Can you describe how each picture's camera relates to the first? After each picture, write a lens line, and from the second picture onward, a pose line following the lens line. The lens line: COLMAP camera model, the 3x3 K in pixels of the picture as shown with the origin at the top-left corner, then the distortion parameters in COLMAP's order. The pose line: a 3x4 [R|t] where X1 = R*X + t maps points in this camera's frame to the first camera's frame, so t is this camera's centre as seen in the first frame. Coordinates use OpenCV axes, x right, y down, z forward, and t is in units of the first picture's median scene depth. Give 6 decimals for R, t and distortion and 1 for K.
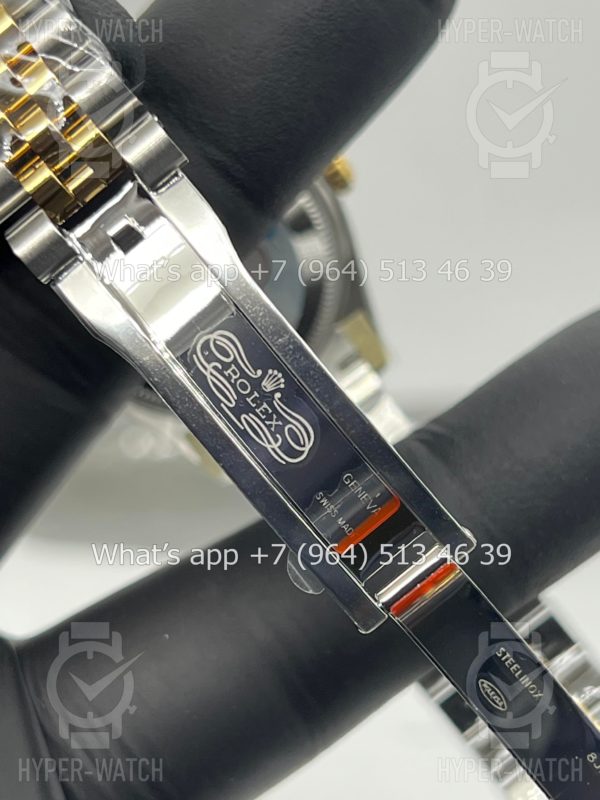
lens RADIAL K [[1749.0, 0, 294.0], [0, 1749.0, 393.6], [0, 0, 1]] dist [0.369928, 0.000000]
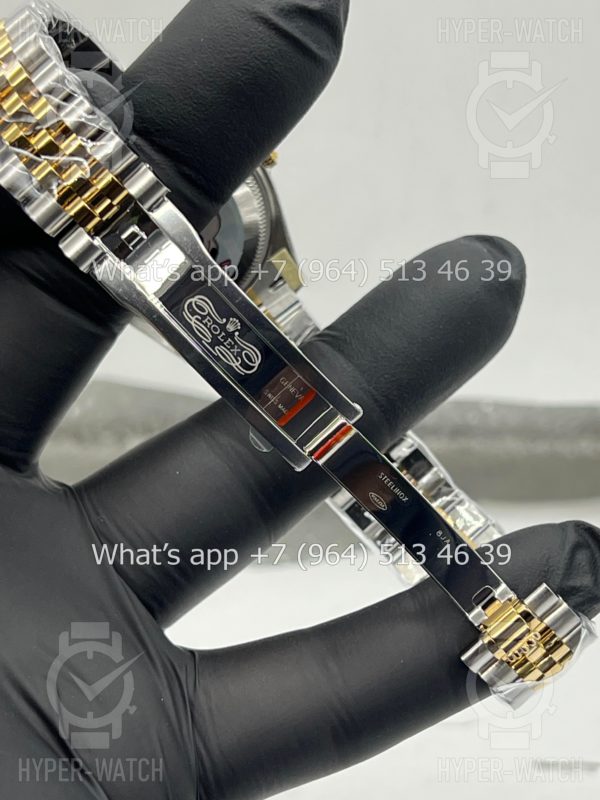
lens RADIAL K [[1749.0, 0, 299.1], [0, 1749.0, 399.5], [0, 0, 1]] dist [0.369928, 0.000000]
pose [[0.996586, -0.074474, 0.035635, -0.013836], [0.071546, 0.994431, 0.077387, -0.059950], [-0.041200, -0.074573, 0.996364, -0.648434]]
